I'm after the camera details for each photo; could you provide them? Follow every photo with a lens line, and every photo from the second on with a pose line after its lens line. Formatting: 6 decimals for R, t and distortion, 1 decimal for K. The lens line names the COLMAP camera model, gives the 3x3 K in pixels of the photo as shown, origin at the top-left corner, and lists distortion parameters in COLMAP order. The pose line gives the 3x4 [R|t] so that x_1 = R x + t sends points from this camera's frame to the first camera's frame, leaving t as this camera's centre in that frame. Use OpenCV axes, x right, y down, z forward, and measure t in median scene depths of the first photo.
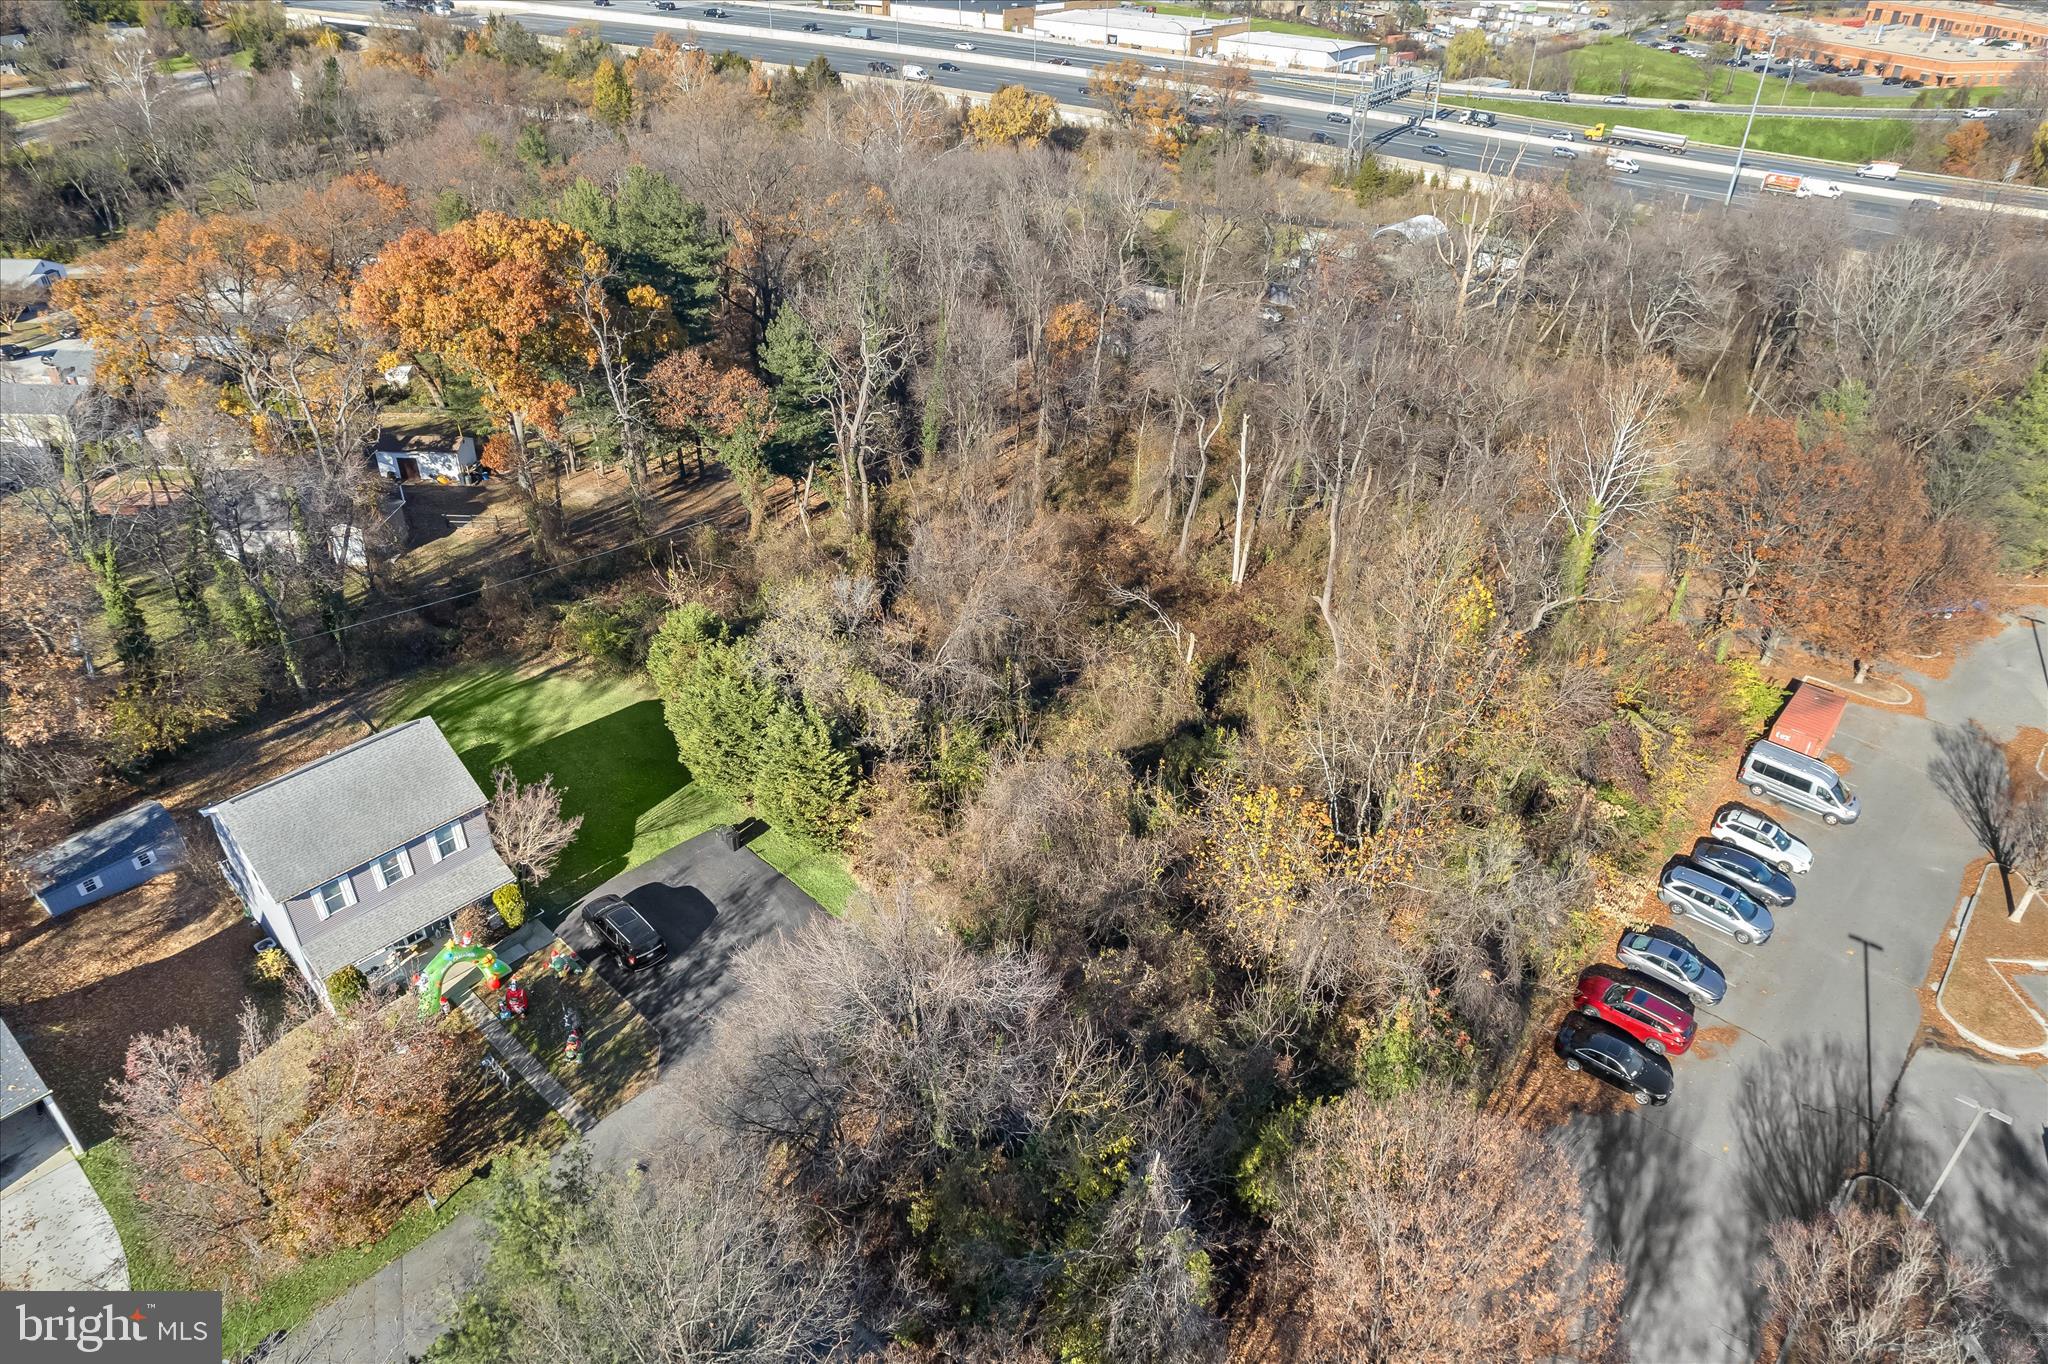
lens RADIAL K [[1329.3, 0, 1017.2], [0, 1329.3, 671.6], [0, 0, 1]] dist [-0.077952, 0.077174]
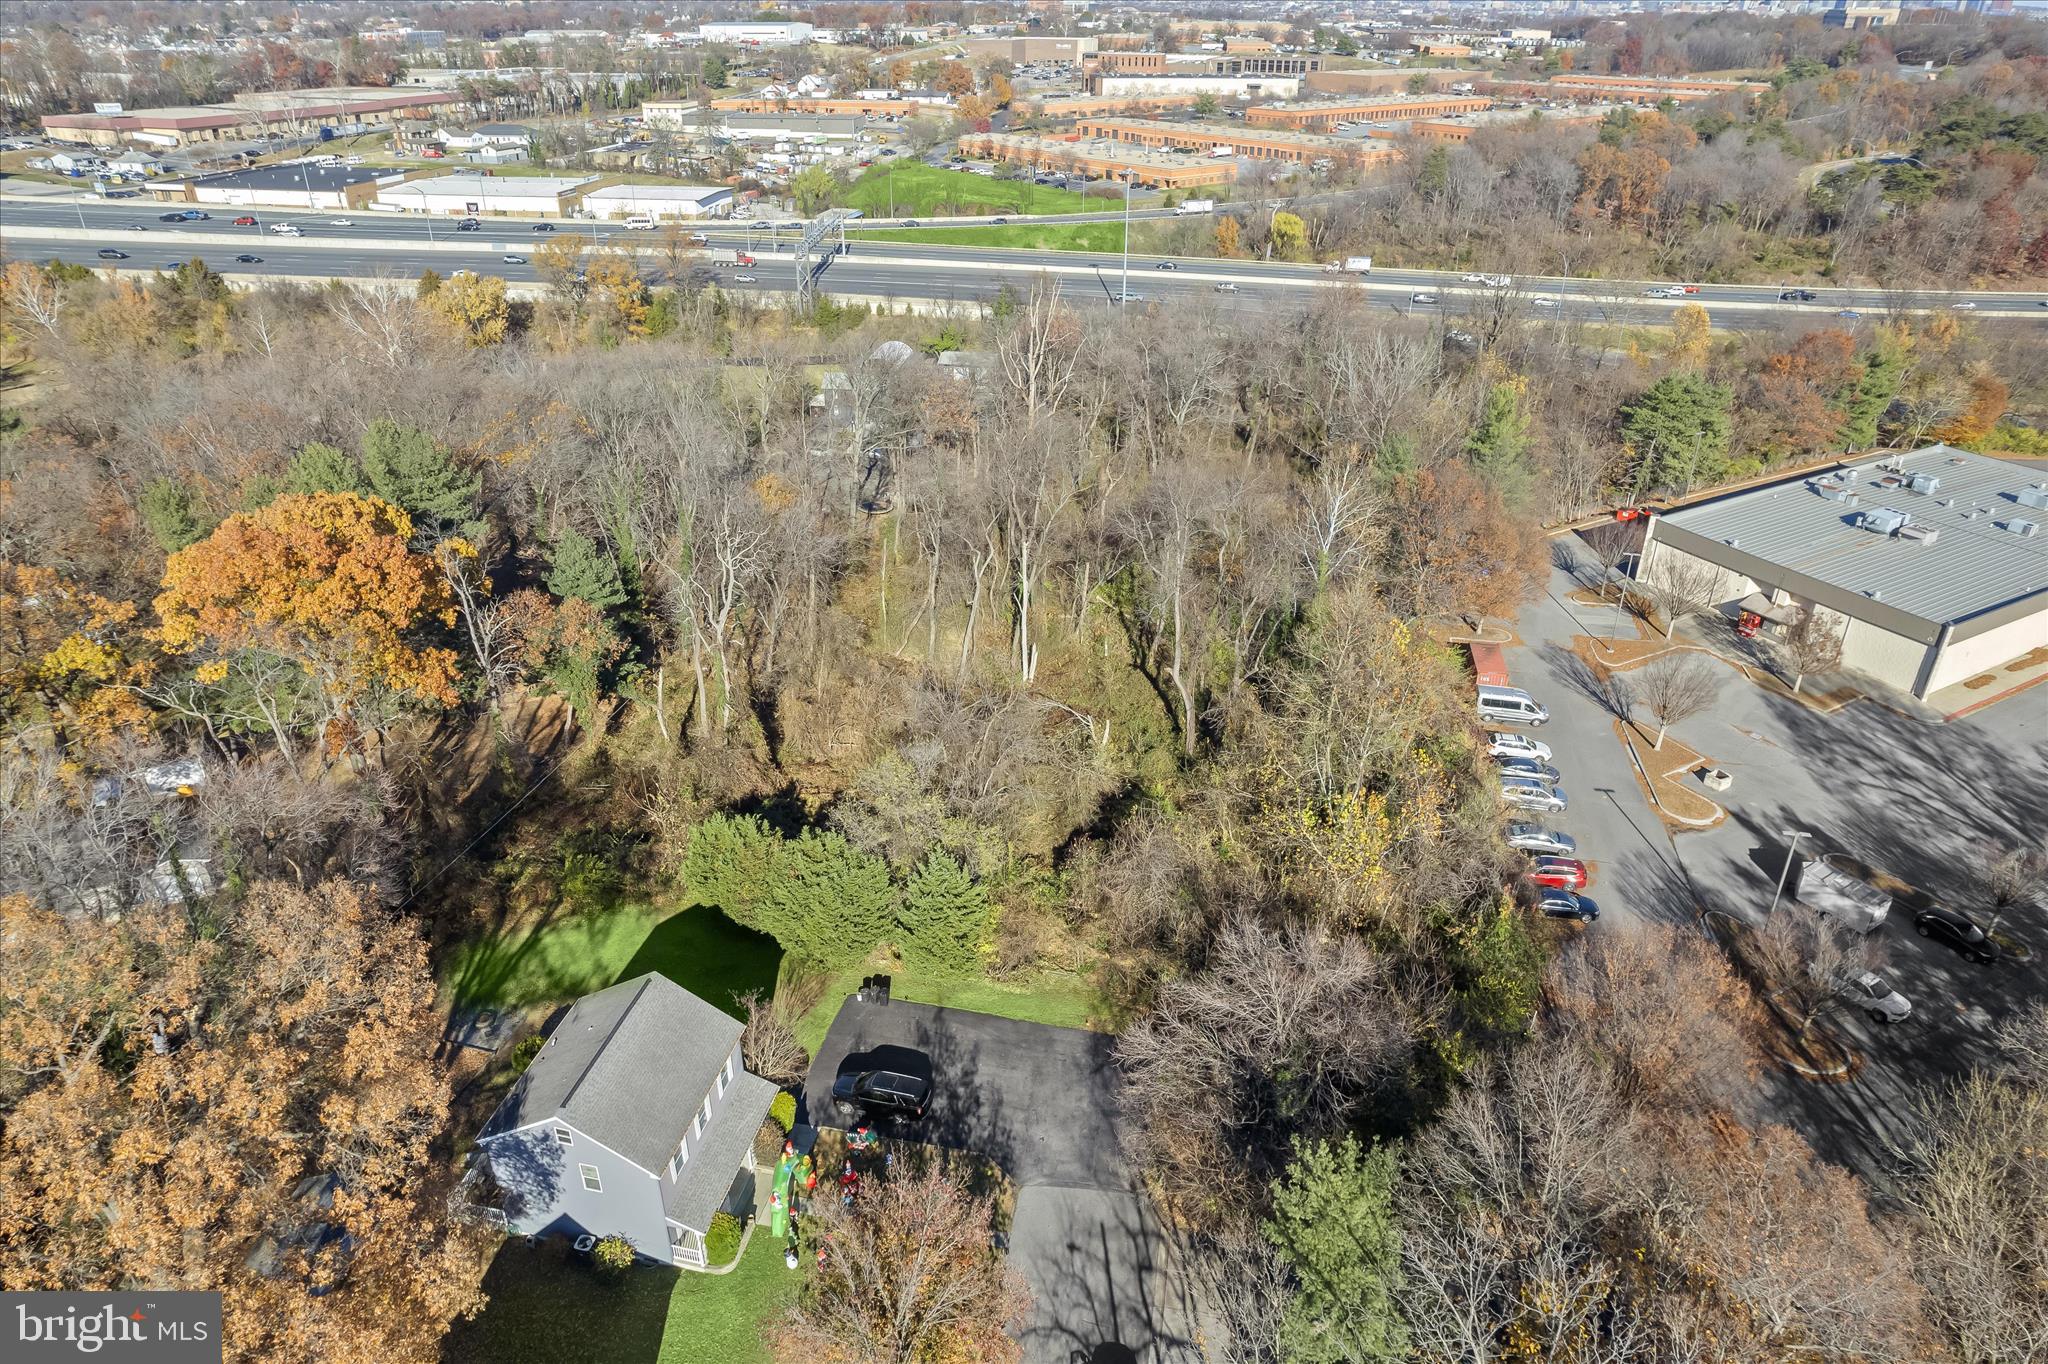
lens RADIAL K [[1329.3, 0, 1022.6], [0, 1329.3, 669.1], [0, 0, 1]] dist [-0.077952, 0.077174]
pose [[0.854310, -0.243412, 0.459244, -0.485065], [0.278909, 0.960267, -0.009874, -0.083207], [-0.438593, 0.136522, 0.888255, -0.076661]]
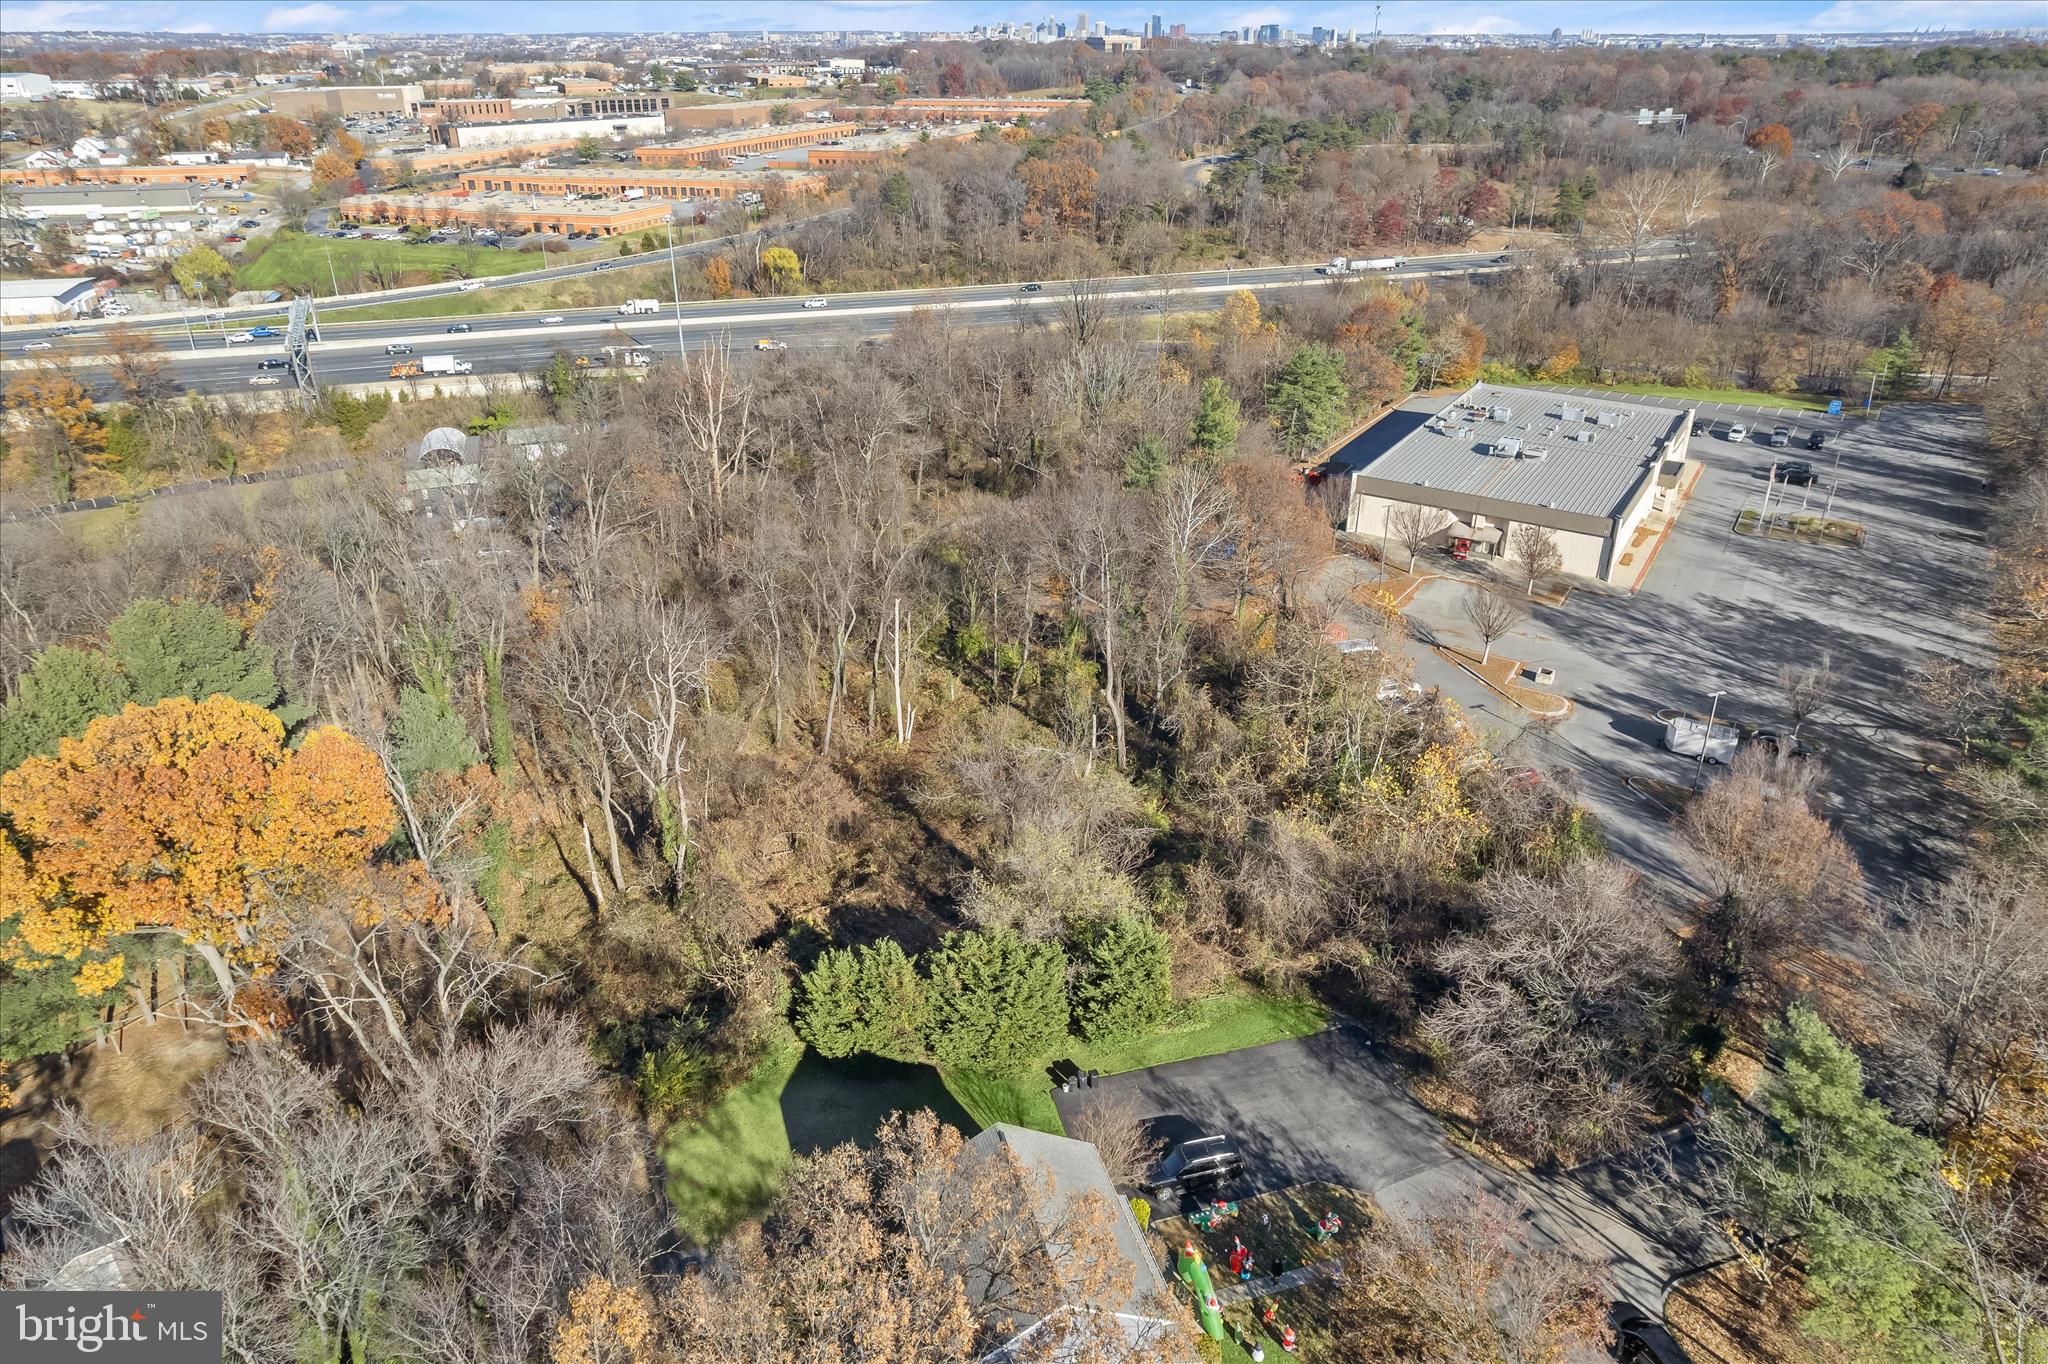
lens RADIAL K [[1329.3, 0, 1014.5], [0, 1329.3, 677.8], [0, 0, 1]] dist [-0.077952, 0.077174]
pose [[0.511592, -0.393602, 0.763775, -0.809267], [0.466916, 0.873558, 0.137427, -0.288564], [-0.721293, 0.286312, 0.630684, 0.243192]]
